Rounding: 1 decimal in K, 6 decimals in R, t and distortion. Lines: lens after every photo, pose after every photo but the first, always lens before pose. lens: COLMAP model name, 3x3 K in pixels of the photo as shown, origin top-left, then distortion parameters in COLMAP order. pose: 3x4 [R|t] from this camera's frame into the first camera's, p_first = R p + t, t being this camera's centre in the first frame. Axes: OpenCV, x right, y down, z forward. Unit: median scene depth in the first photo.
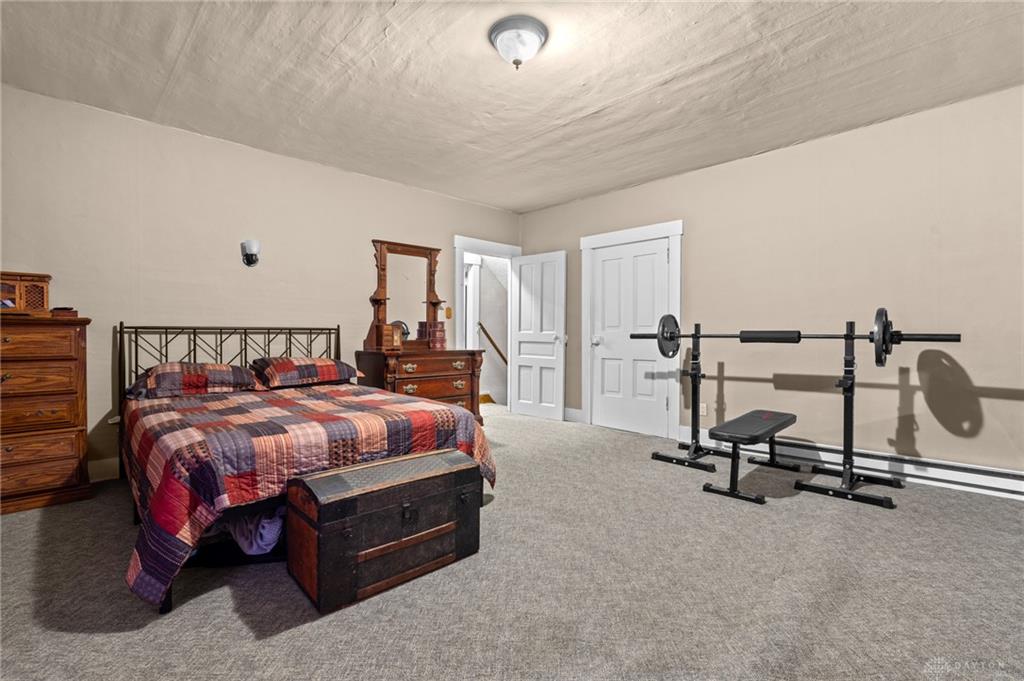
lens RADIAL K [[477.3, 0, 512.4], [0, 477.3, 337.9], [0, 0, 1]] dist [0.011654, -0.001031]
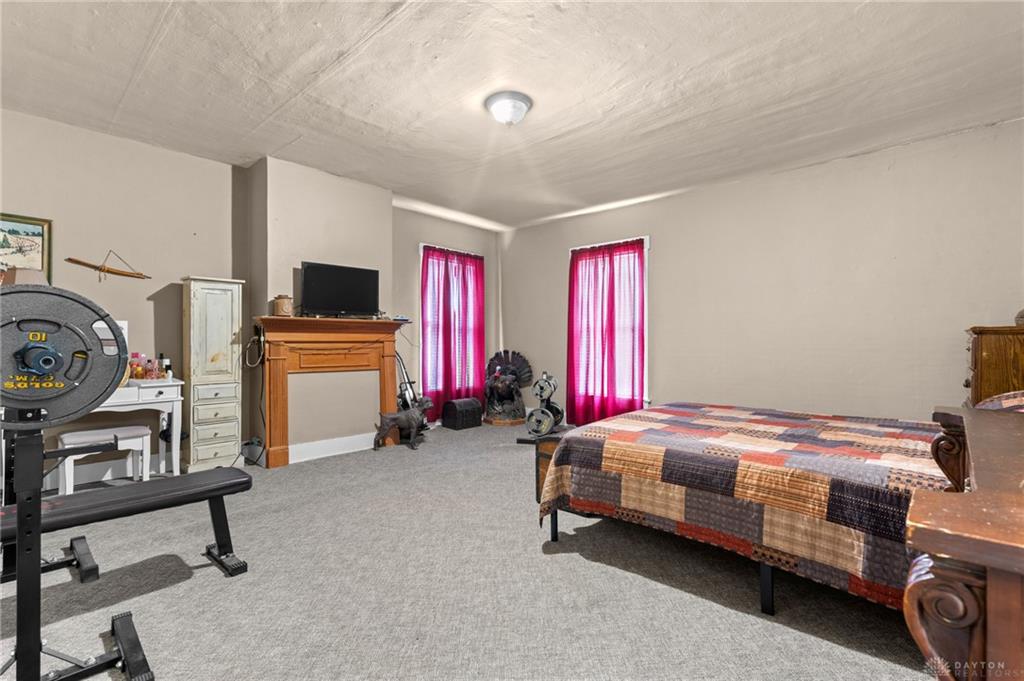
lens RADIAL K [[477.3, 0, 513.4], [0, 477.3, 339.7], [0, 0, 1]] dist [0.011654, -0.001031]
pose [[-0.998829, 0.000277, -0.048385, 0.053040], [-0.000478, 0.999878, 0.015593, -0.032435], [0.048383, 0.015598, -0.998707, 1.979937]]
